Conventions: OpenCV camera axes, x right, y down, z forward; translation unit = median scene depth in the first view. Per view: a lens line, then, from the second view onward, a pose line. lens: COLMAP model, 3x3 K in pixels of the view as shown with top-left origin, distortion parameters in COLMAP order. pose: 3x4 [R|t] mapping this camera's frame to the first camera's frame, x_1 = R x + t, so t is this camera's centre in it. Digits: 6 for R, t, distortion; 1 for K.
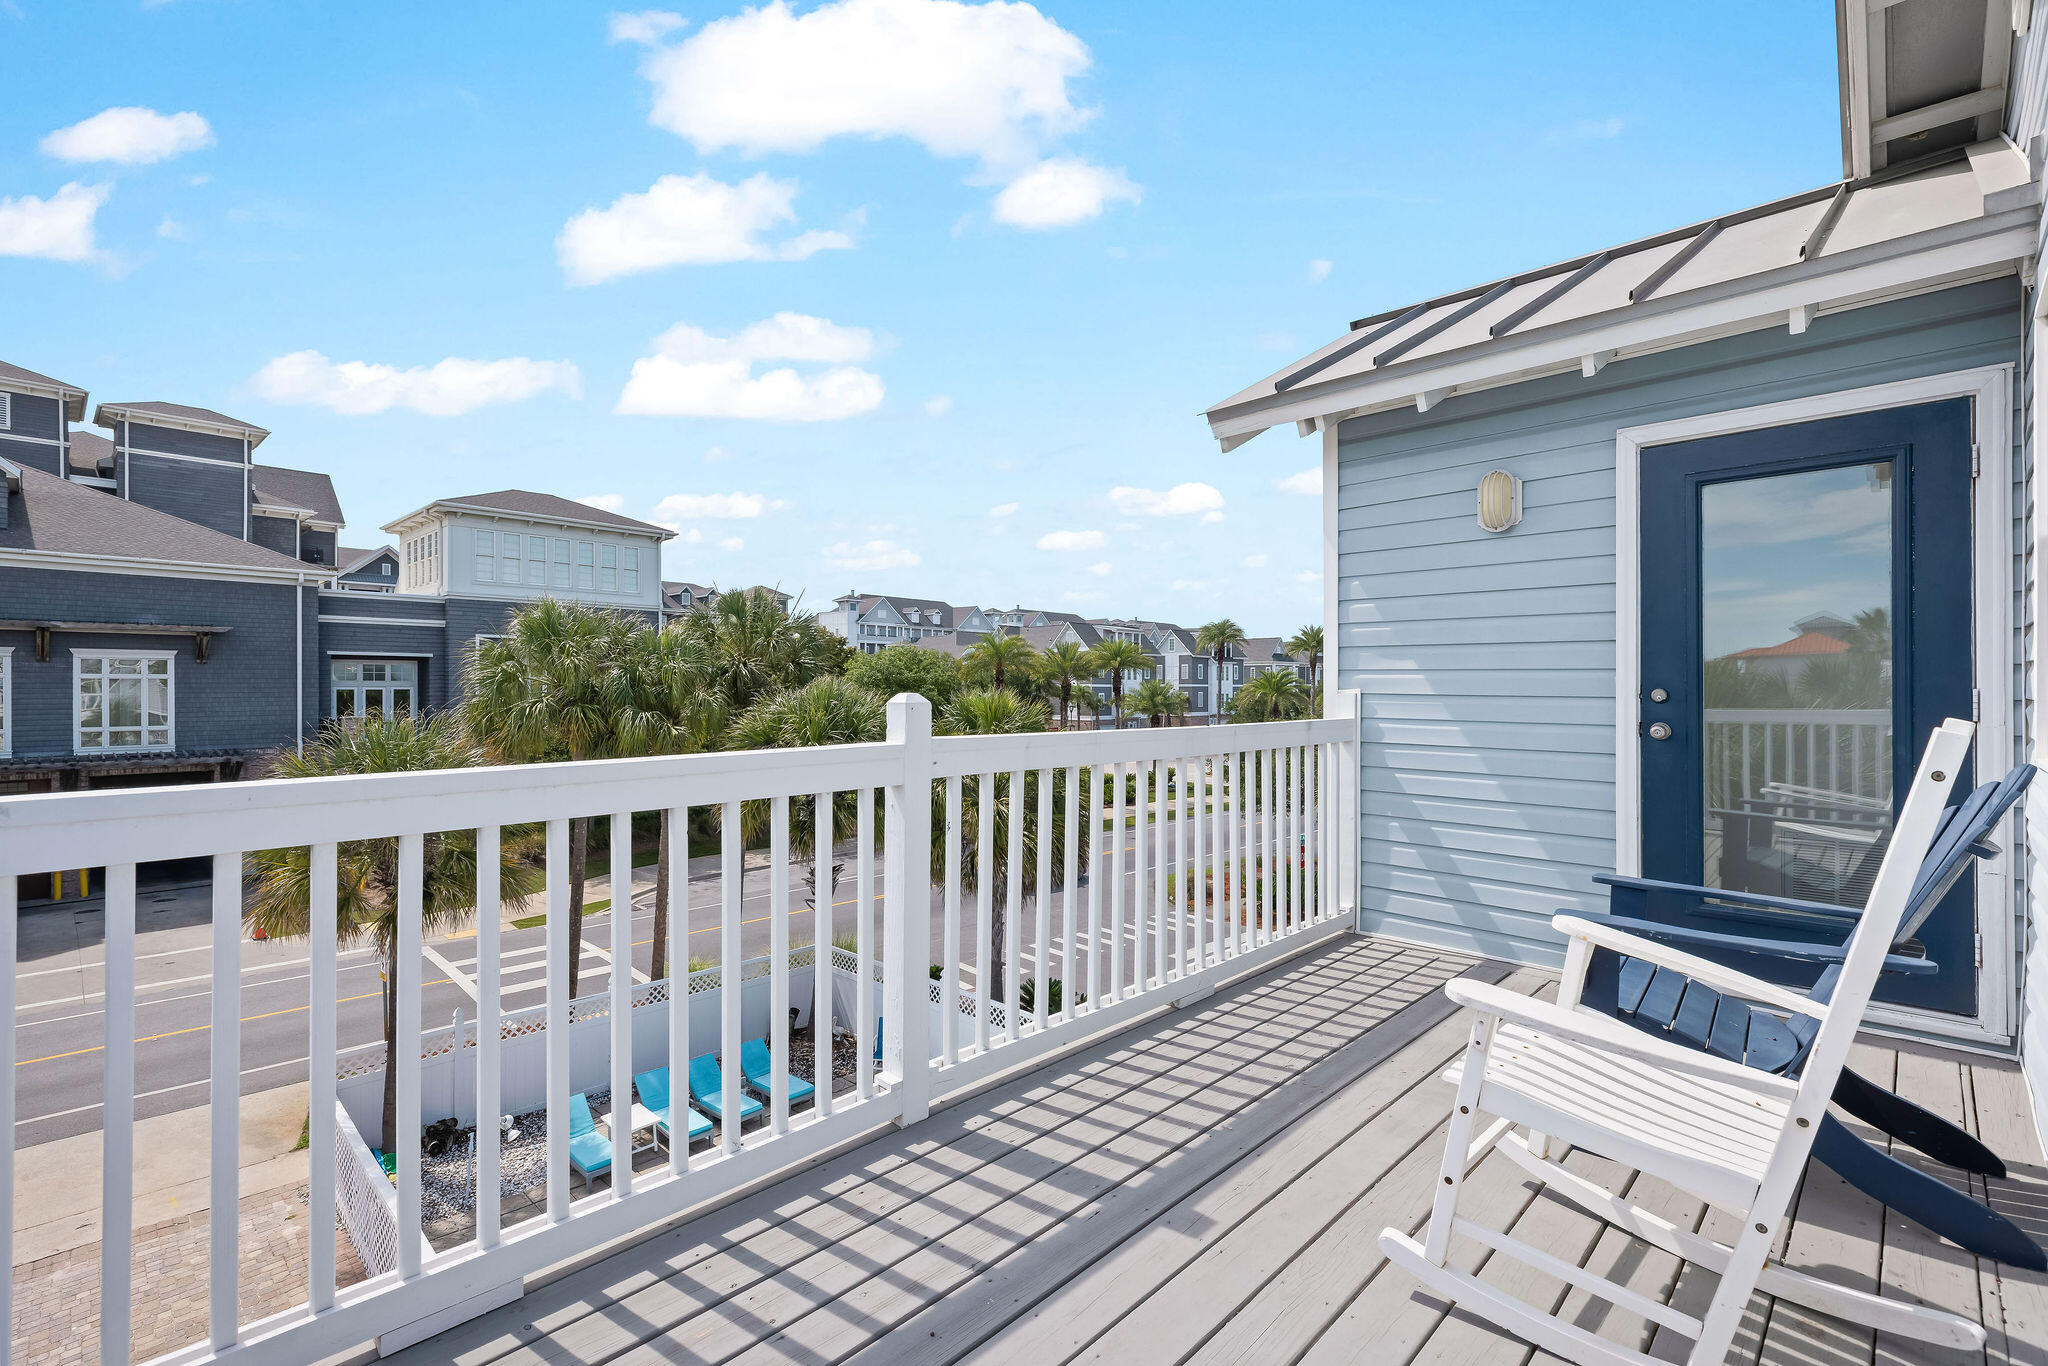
lens RADIAL K [[938.1, 0, 1011.2], [0, 938.1, 680.7], [0, 0, 1]] dist [0.003126, 0.000035]
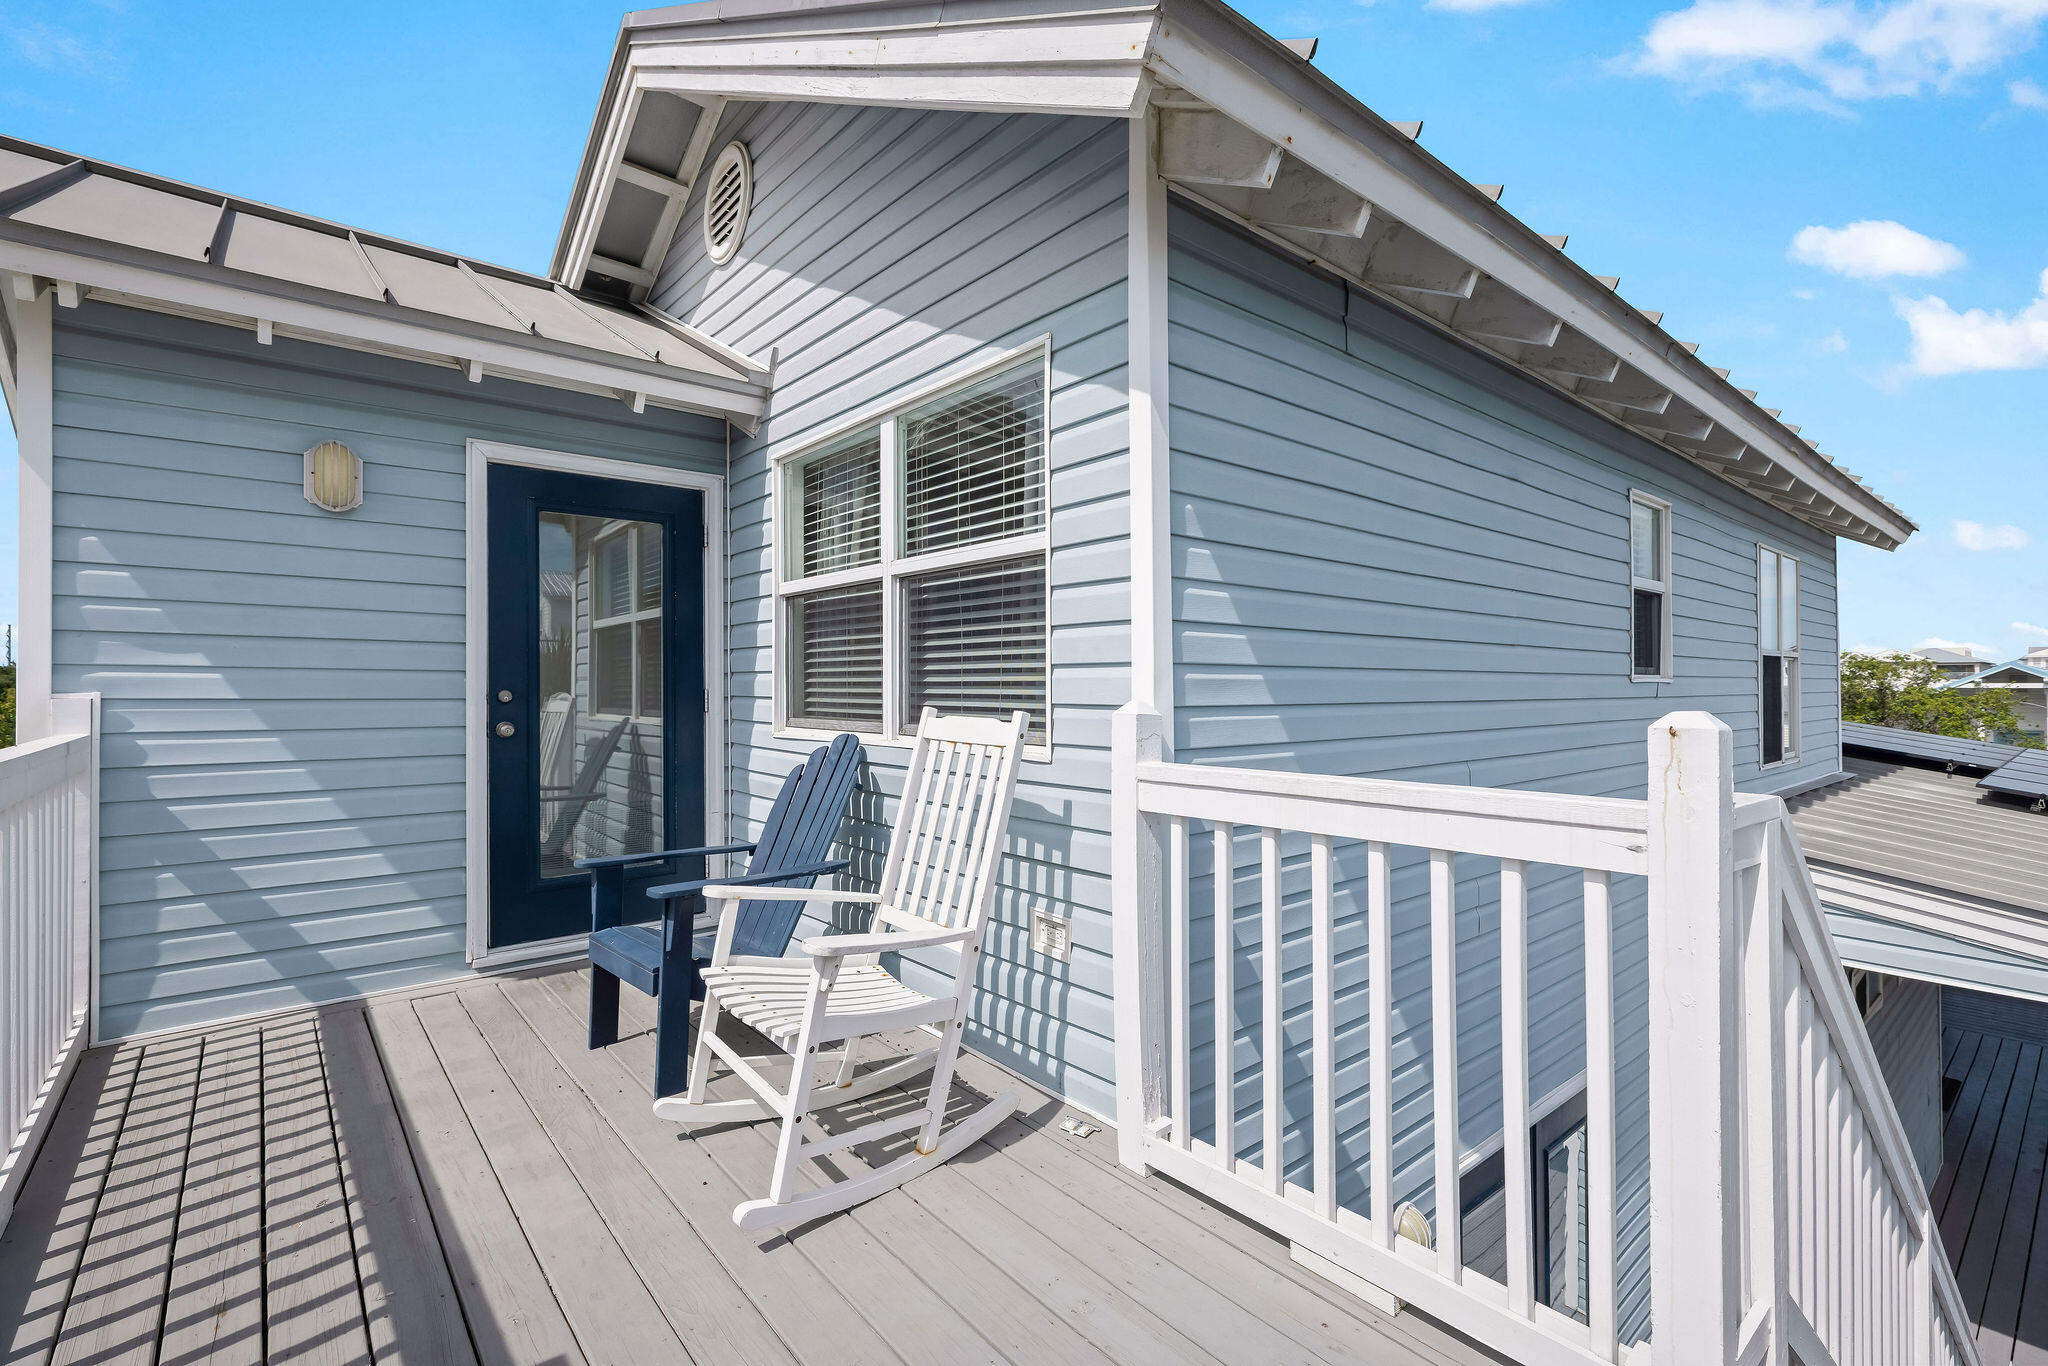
lens RADIAL K [[938.1, 0, 1007.7], [0, 938.1, 678.7], [0, 0, 1]] dist [0.003126, 0.000035]
pose [[0.067731, 0.009398, 0.997659, -0.303867], [-0.002163, 0.999955, -0.009273, 0.003369], [-0.997701, -0.001530, 0.067748, 0.308947]]
